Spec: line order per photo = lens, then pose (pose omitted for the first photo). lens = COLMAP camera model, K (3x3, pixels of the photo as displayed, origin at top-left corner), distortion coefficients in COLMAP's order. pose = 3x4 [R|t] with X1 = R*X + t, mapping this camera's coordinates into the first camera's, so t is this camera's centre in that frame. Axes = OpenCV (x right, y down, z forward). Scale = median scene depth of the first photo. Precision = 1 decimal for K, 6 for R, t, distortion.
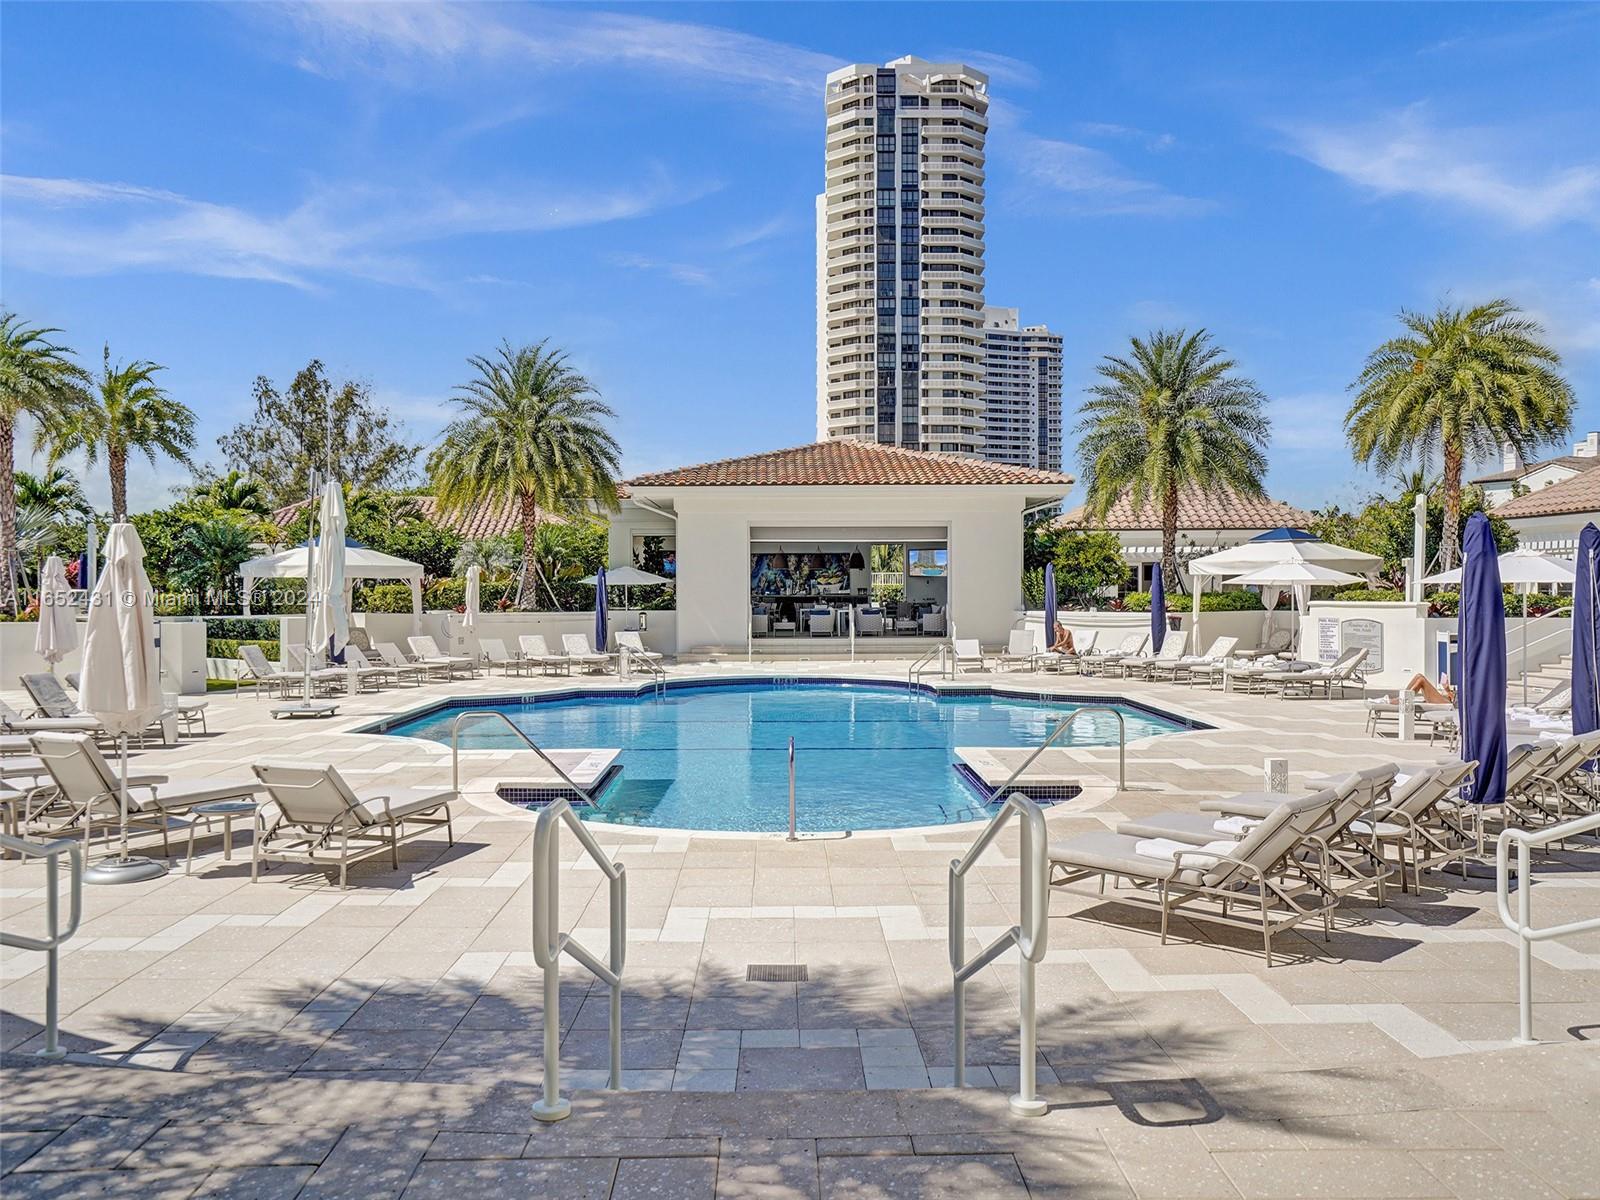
lens RADIAL K [[1377.1, 0, 797.2], [0, 1377.1, 600.1], [0, 0, 1]] dist [-0.001450, -0.005414]
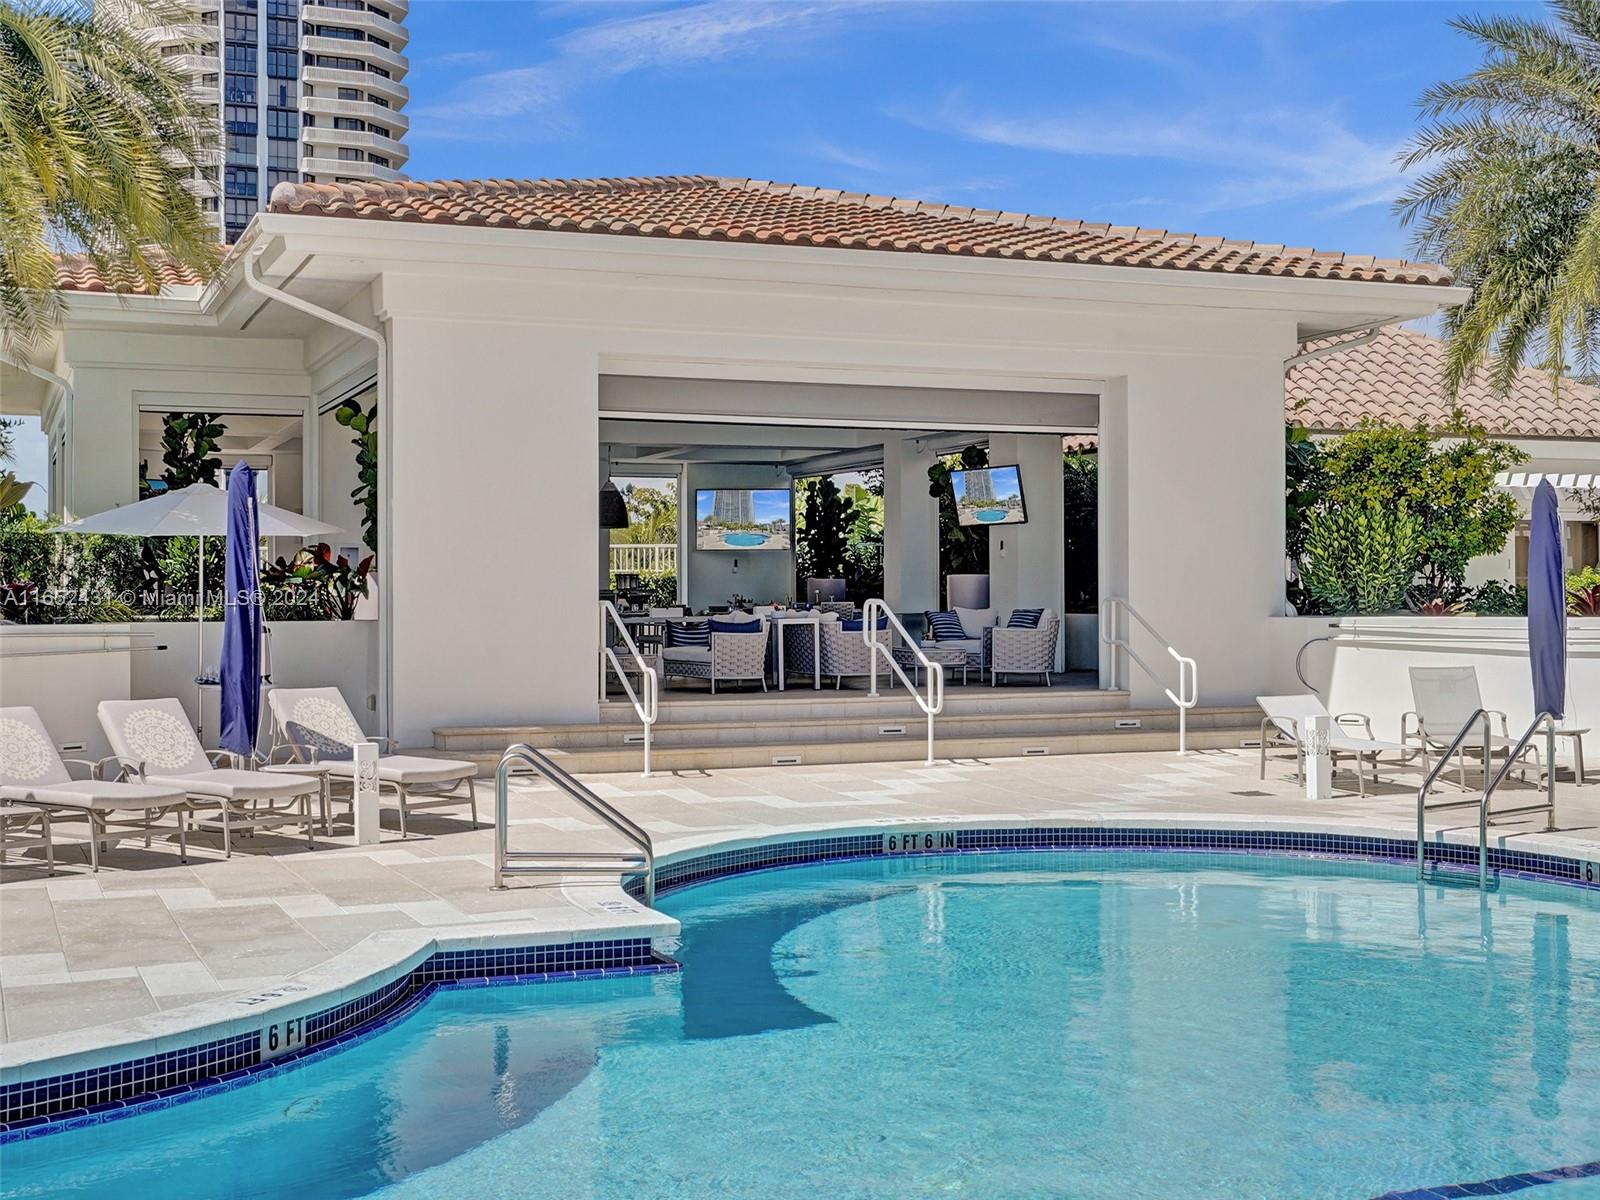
lens RADIAL K [[2027.0, 0, 802.5], [0, 2027.0, 599.1], [0, 0, 1]] dist [-0.008806, -0.025404]
pose [[0.925446, 0.000183, 0.378878, -0.045239], [0.004841, 0.999913, -0.012307, 0.002241], [-0.378848, 0.013224, 0.925365, 0.132022]]
